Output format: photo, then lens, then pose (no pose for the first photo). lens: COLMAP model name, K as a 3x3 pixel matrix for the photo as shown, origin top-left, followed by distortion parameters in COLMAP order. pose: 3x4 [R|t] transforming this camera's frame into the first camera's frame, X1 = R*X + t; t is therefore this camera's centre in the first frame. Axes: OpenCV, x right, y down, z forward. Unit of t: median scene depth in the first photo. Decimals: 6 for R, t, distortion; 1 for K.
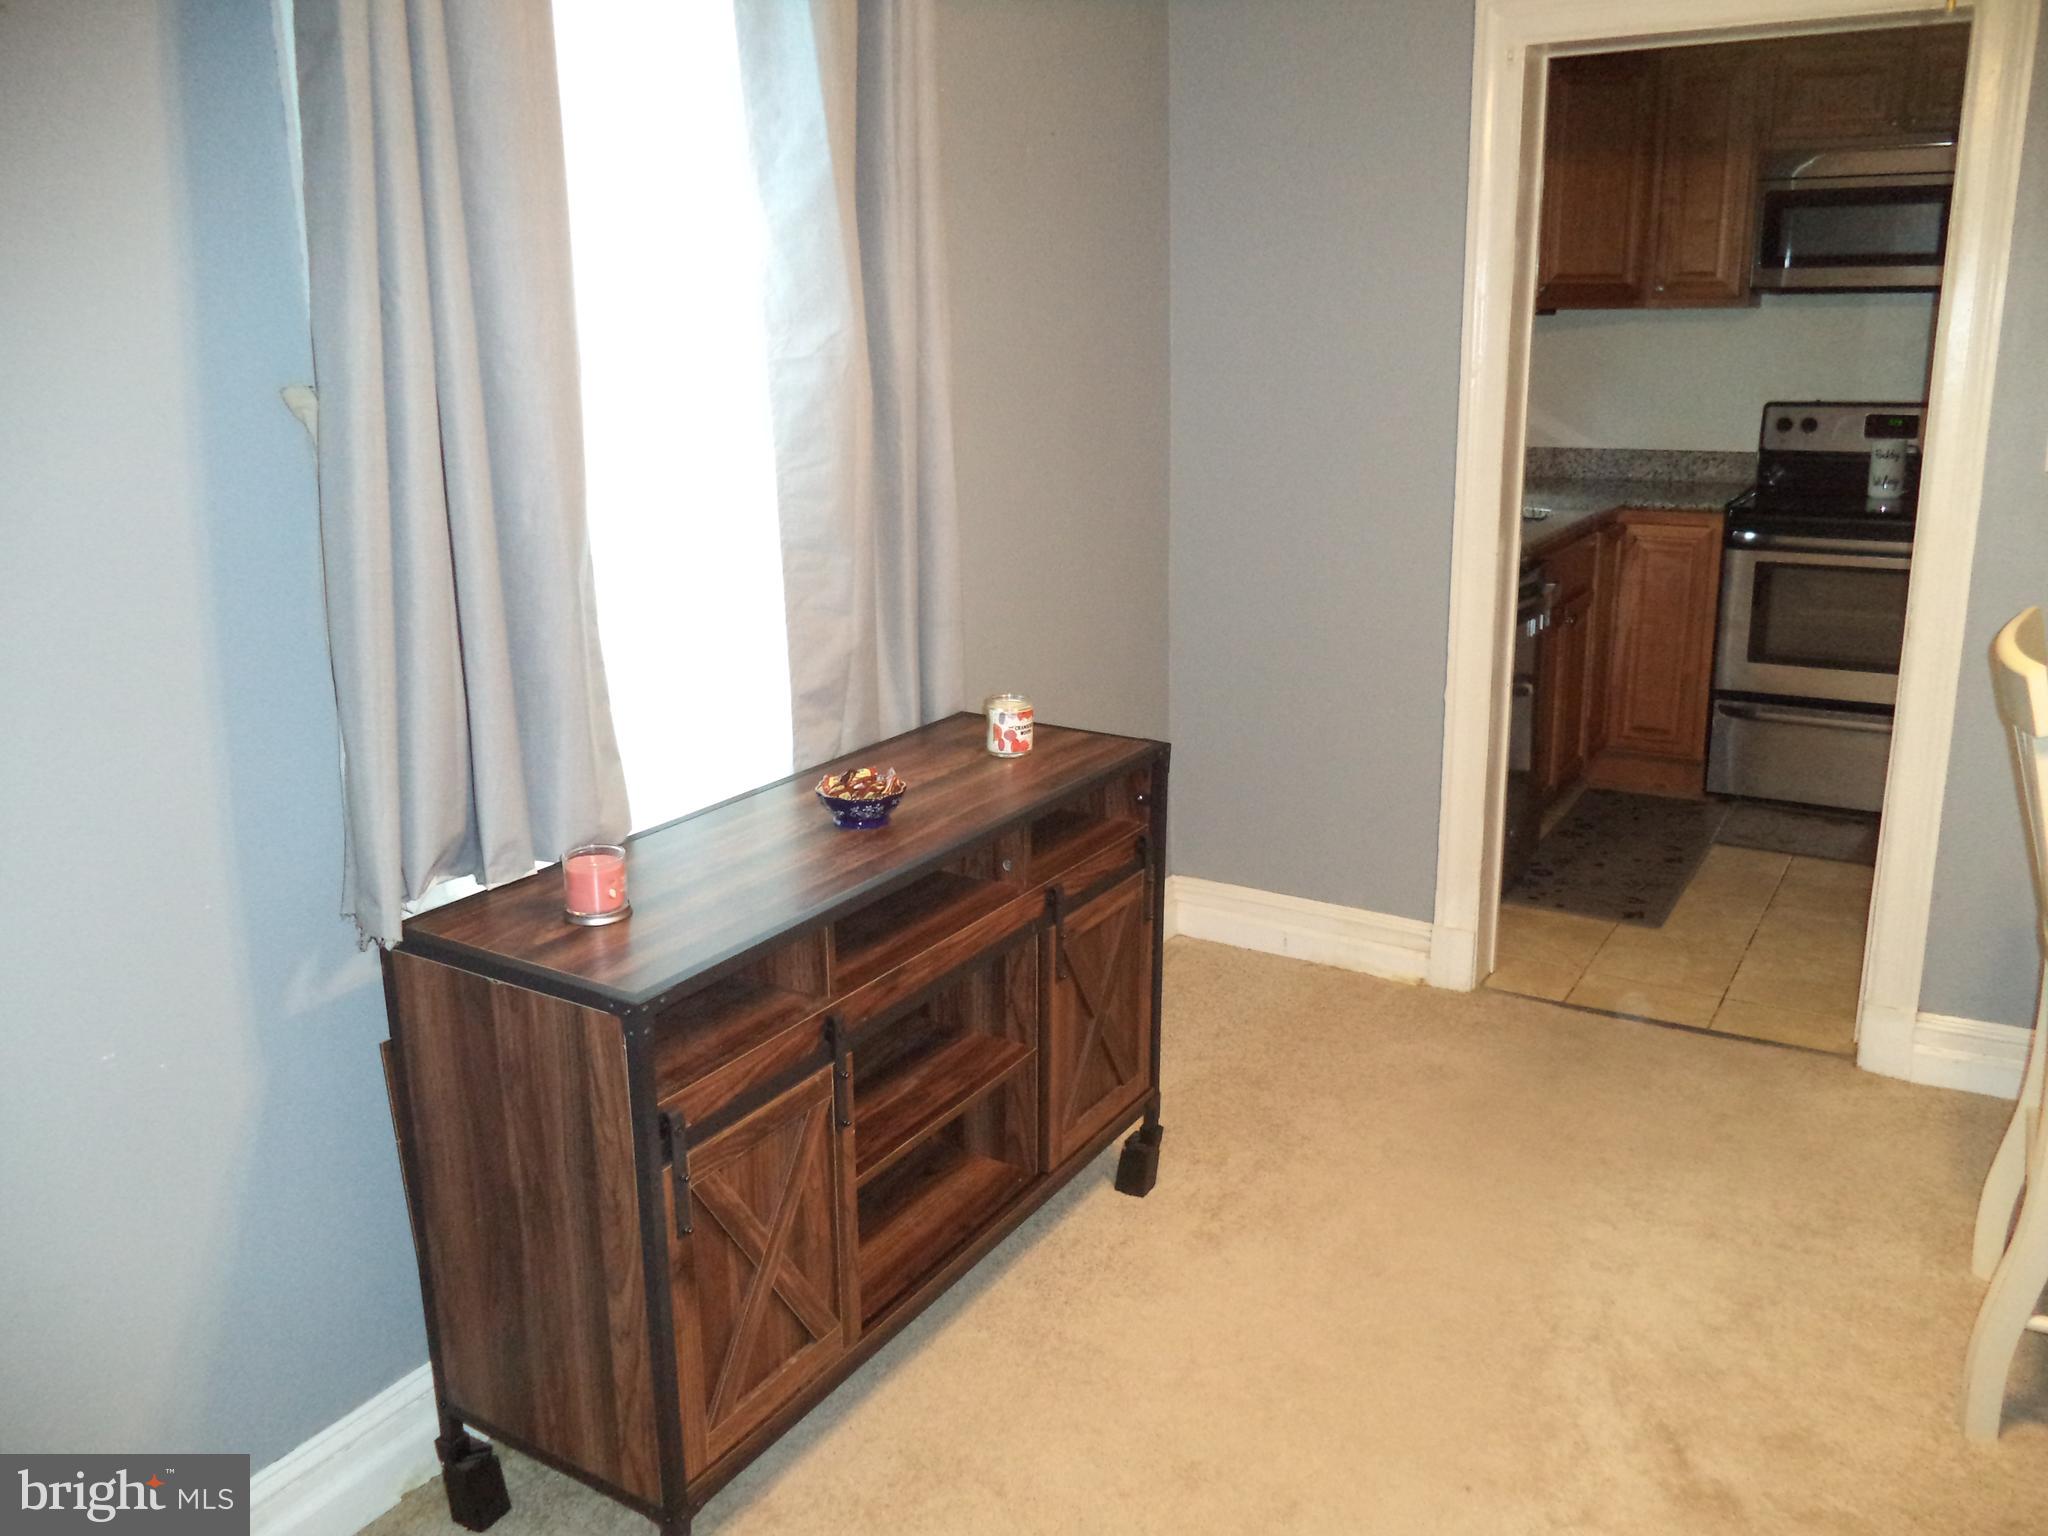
lens RADIAL K [[1645.0, 0, 1024.0], [0, 1645.0, 768.0], [0, 0, 1]] dist [-0.033129, -0.000589]
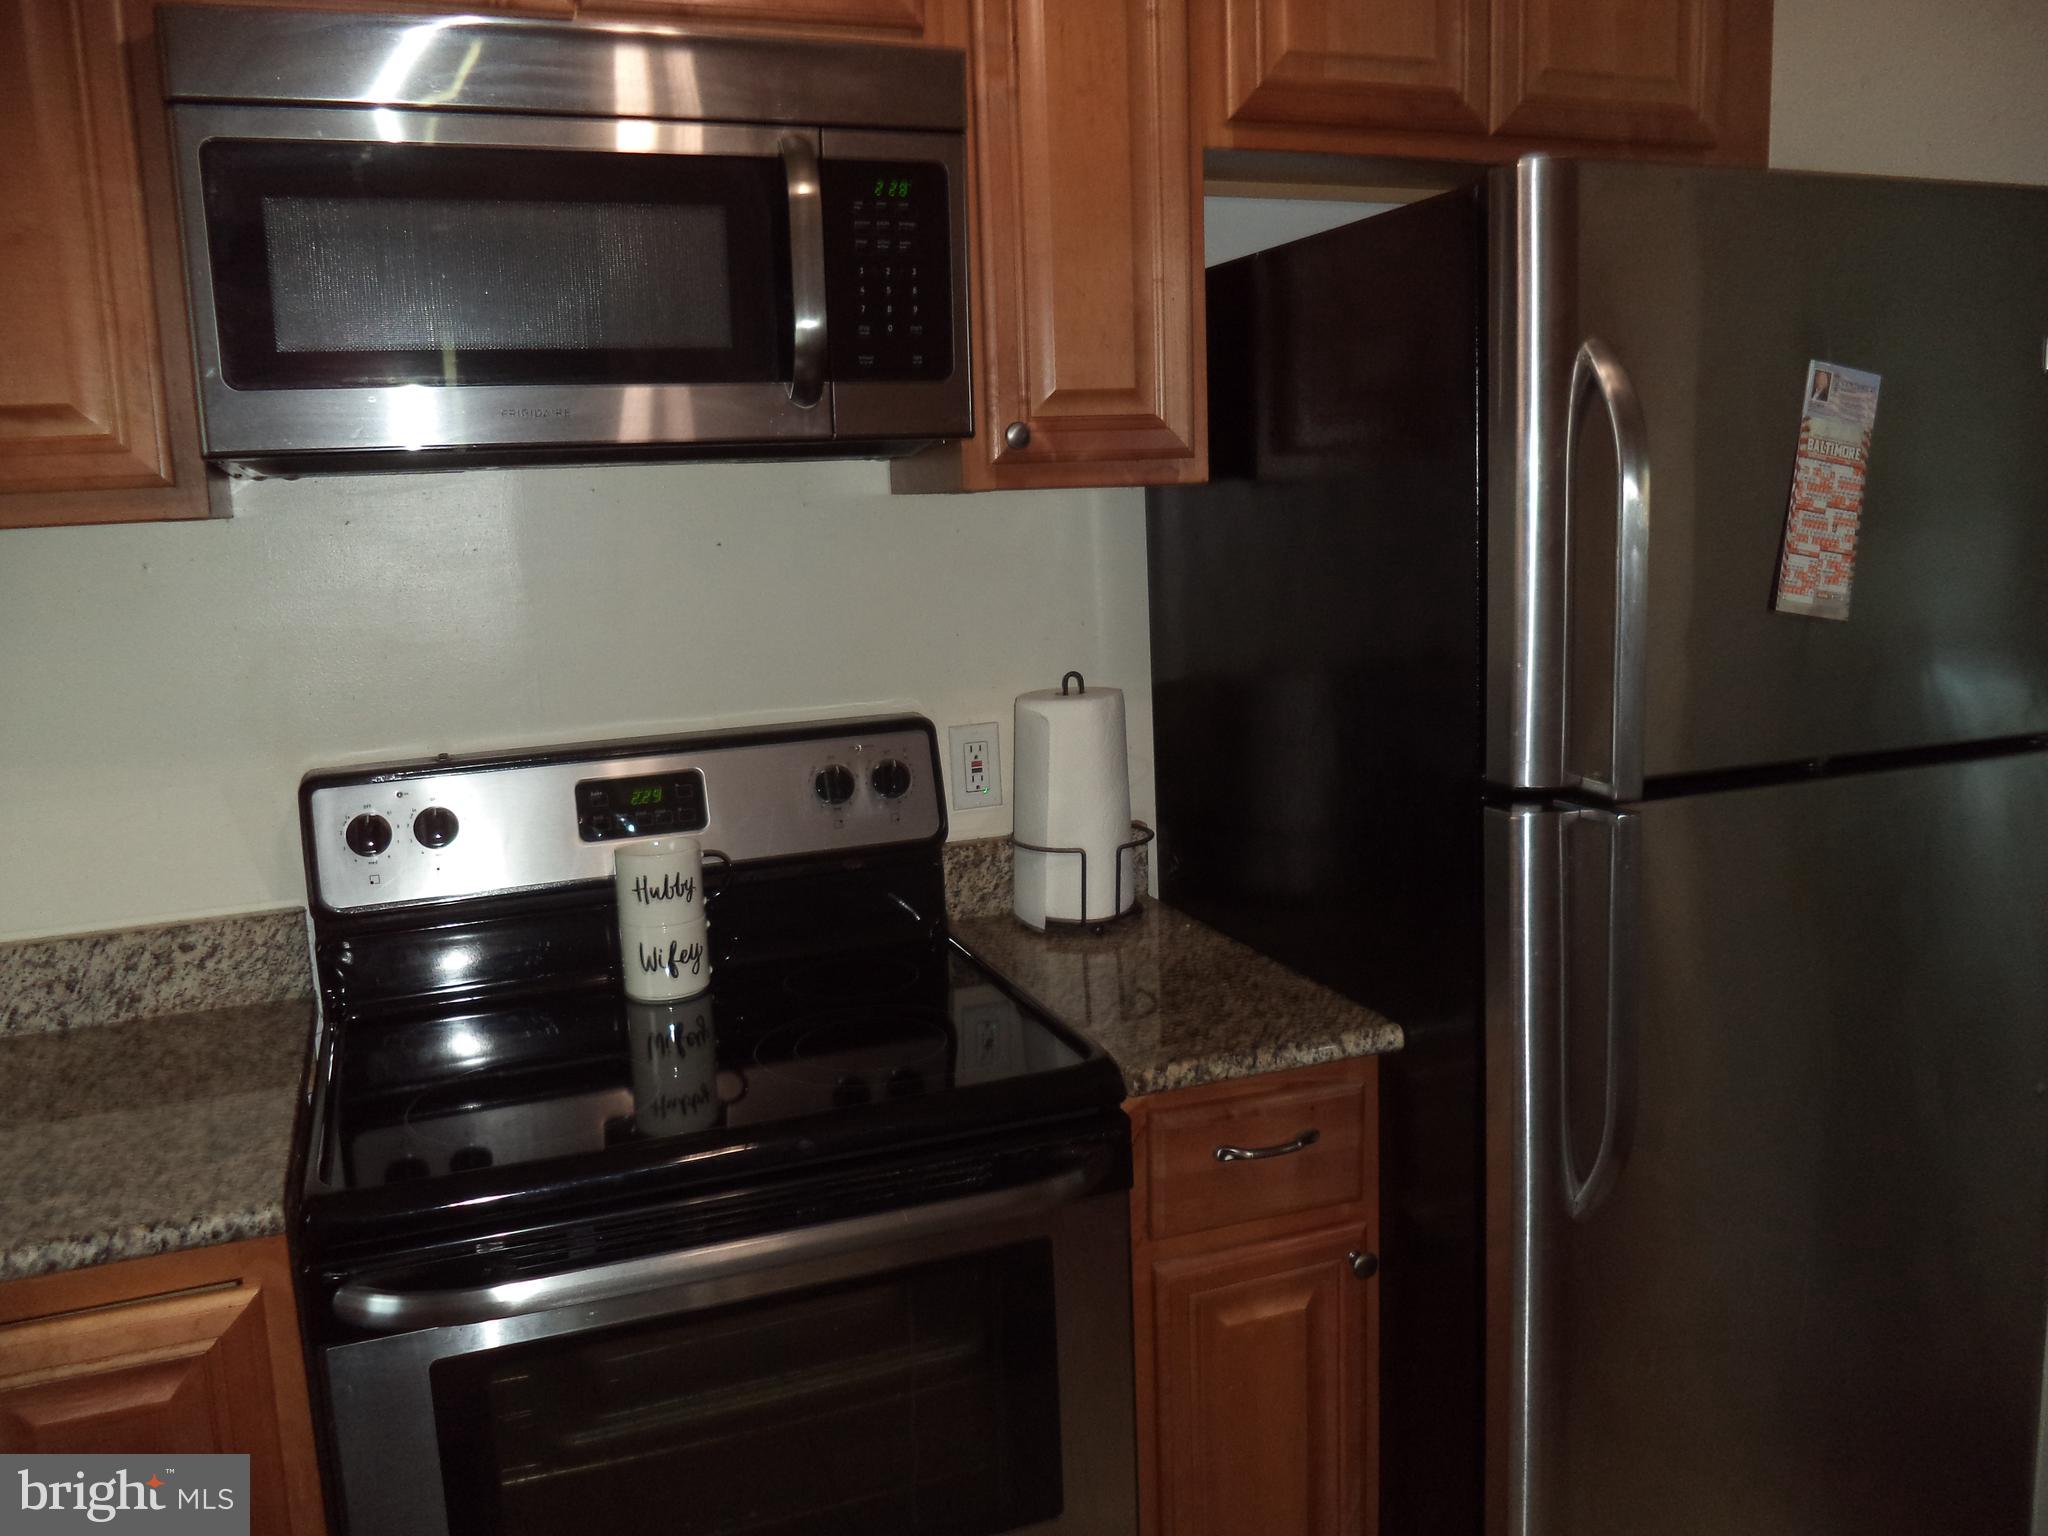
lens RADIAL K [[1642.3, 0, 1024.0], [0, 1642.3, 768.0], [0, 0, 1]] dist [-0.007482, -0.027513]
pose [[0.621549, -0.138704, 0.770998, 0.413415], [0.228037, 0.973614, -0.008679, -0.278185], [-0.749451, 0.181211, 0.636778, 0.975326]]
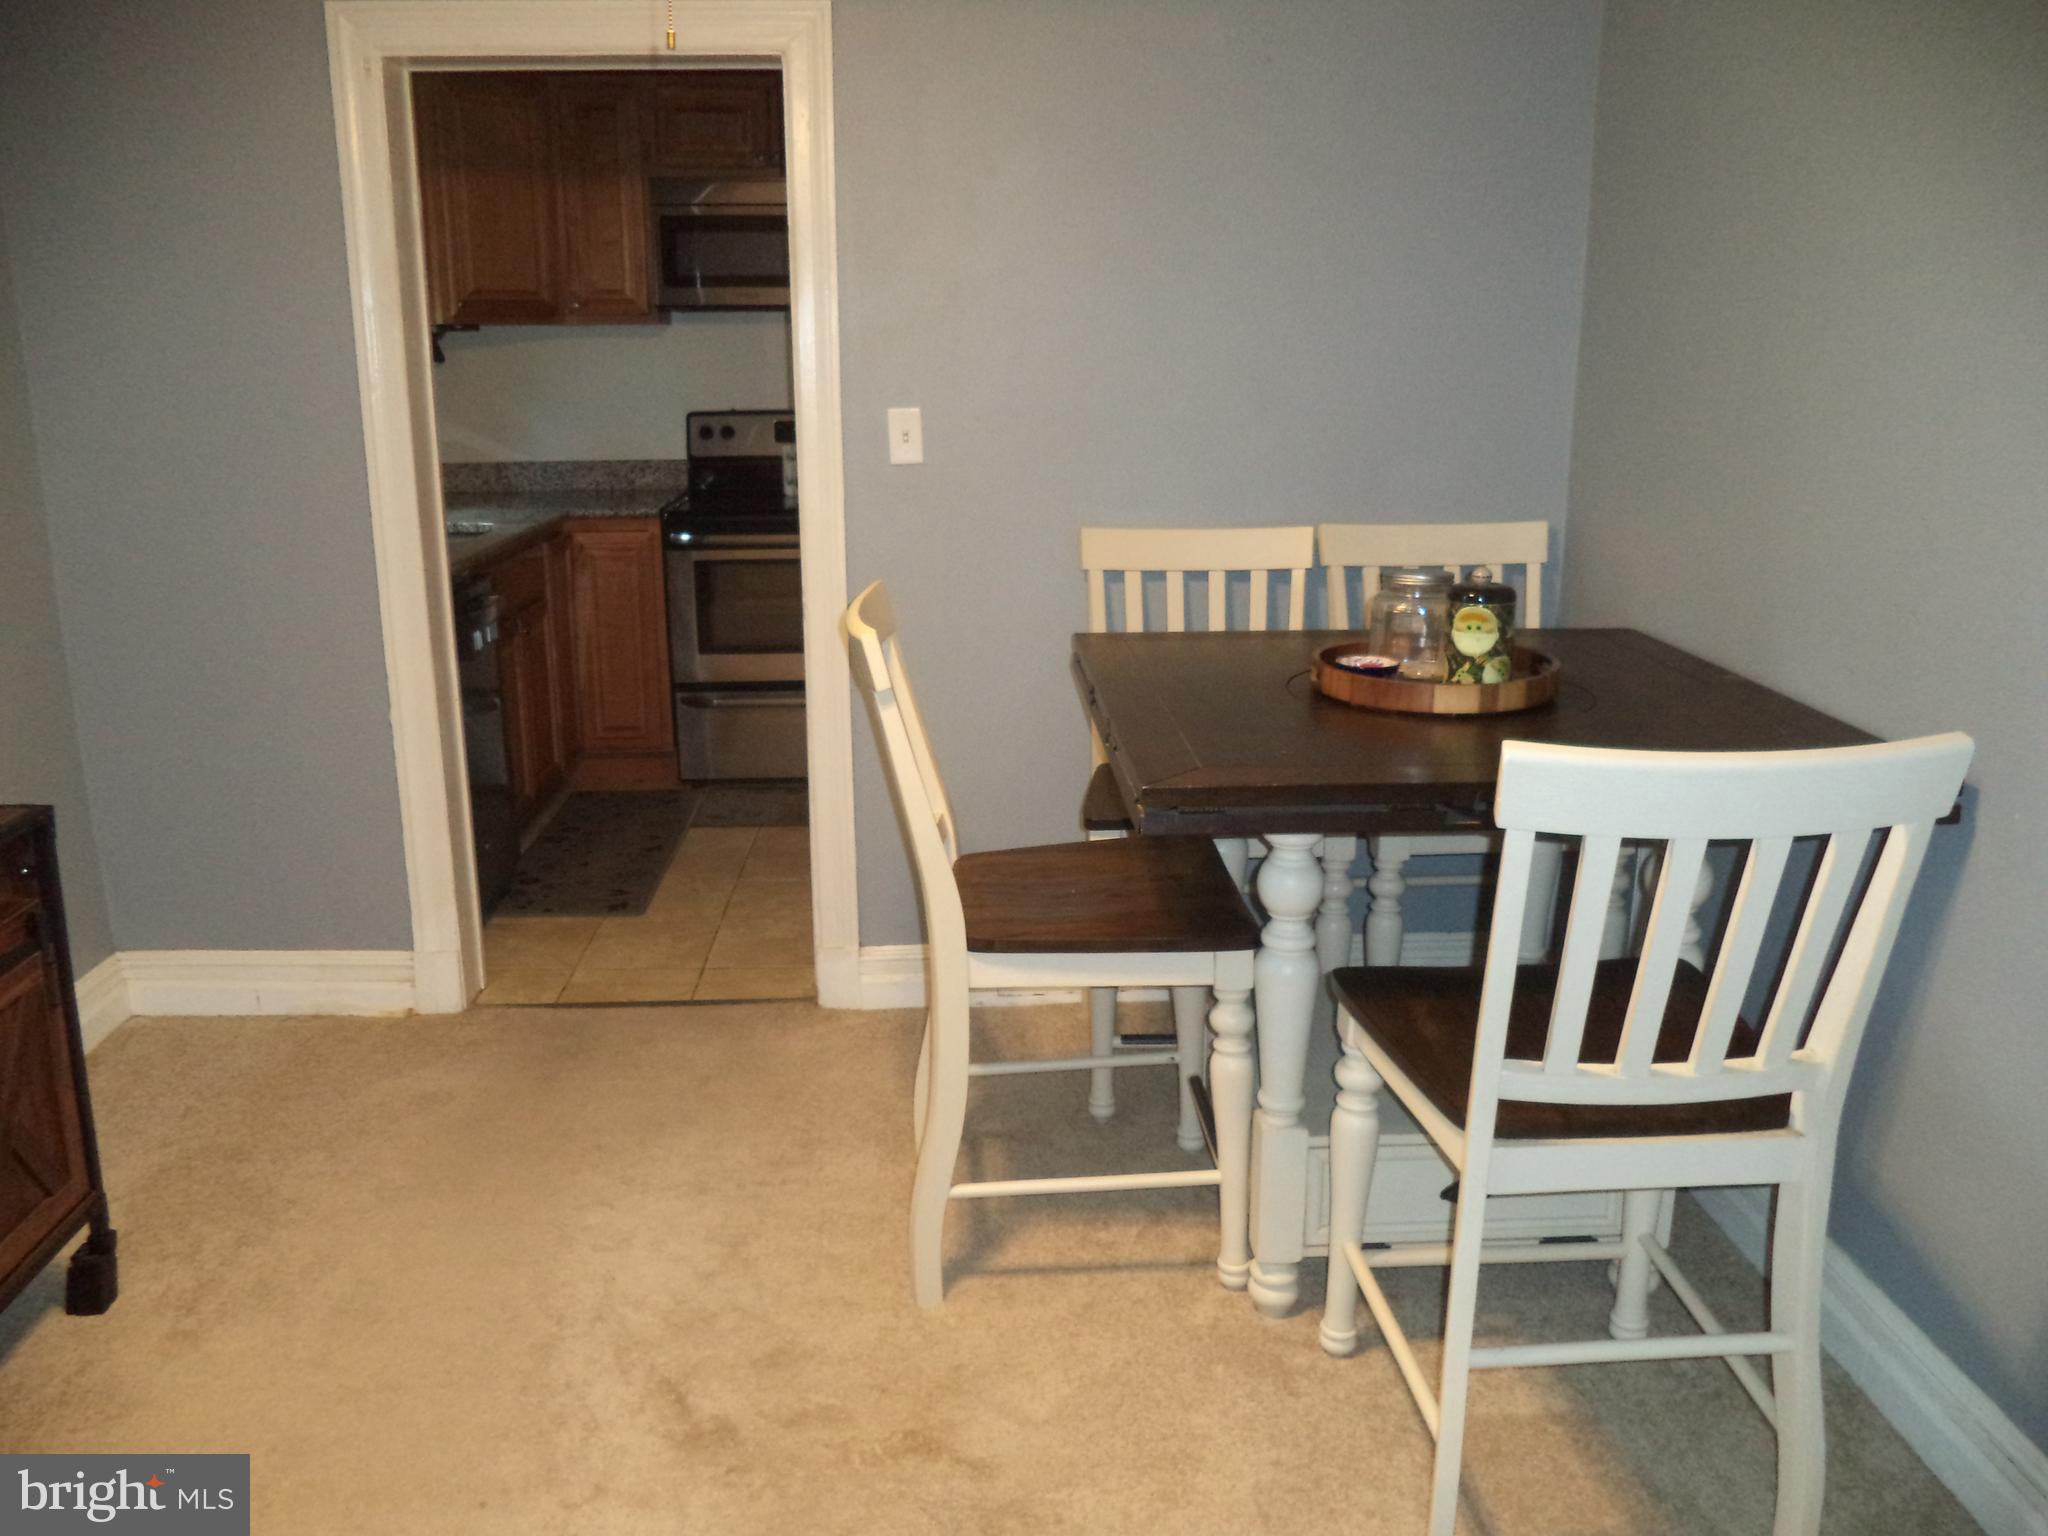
lens RADIAL K [[1642.3, 0, 1024.0], [0, 1642.3, 768.0], [0, 0, 1]] dist [-0.007482, -0.027513]
pose [[0.834520, -0.129703, 0.535493, 0.047170], [0.135138, 0.990394, 0.029285, 0.008032], [-0.534148, 0.047927, 0.844031, -0.025389]]
